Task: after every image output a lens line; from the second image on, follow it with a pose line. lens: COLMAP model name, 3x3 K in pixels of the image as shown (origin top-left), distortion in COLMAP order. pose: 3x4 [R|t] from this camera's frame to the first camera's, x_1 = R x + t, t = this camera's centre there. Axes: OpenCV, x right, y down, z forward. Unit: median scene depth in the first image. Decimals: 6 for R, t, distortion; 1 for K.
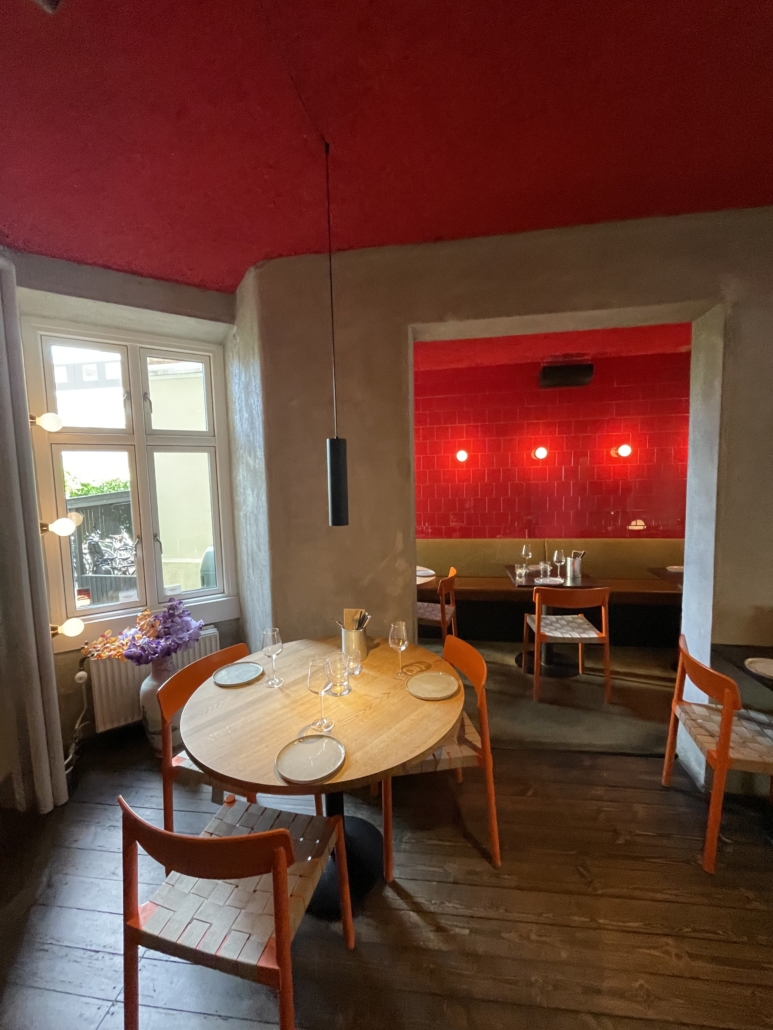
lens RADIAL K [[417.5, 0, 388.1], [0, 417.5, 514.6], [0, 0, 1]] dist [-0.004402, -0.000226]
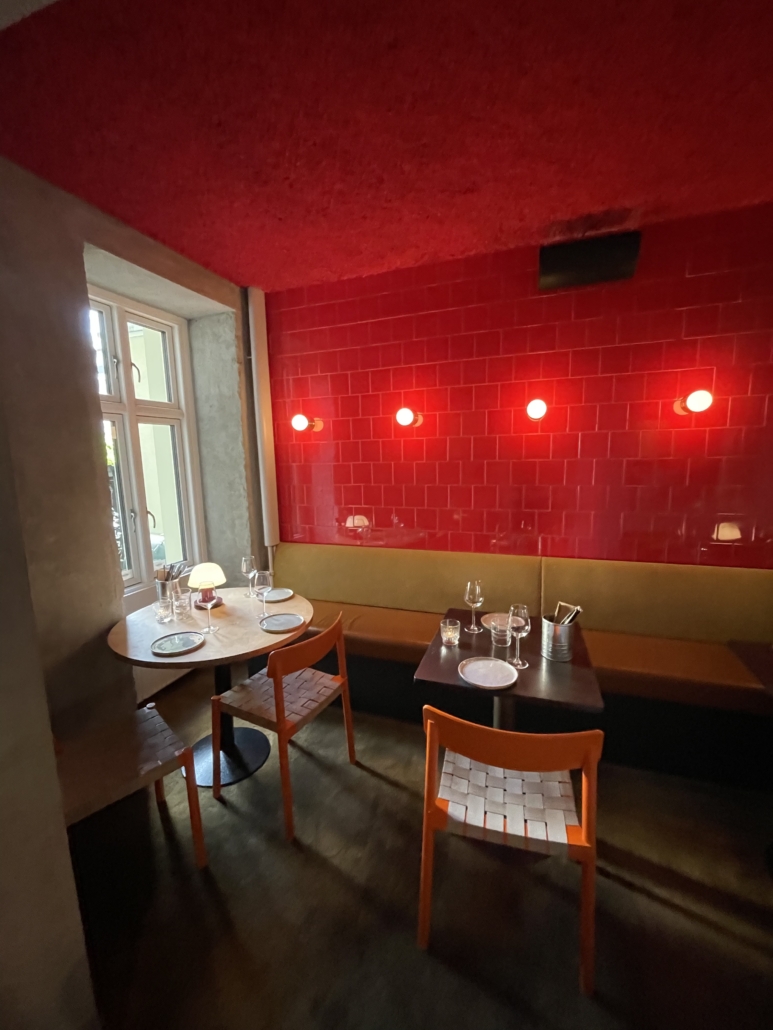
lens RADIAL K [[417.5, 0, 387.7], [0, 417.5, 514.8], [0, 0, 1]] dist [-0.004402, -0.000226]
pose [[0.985760, 0.022630, -0.166631, 0.261132], [-0.012392, 0.997985, 0.062221, -0.035900], [0.167703, -0.059270, 0.984054, 0.392052]]
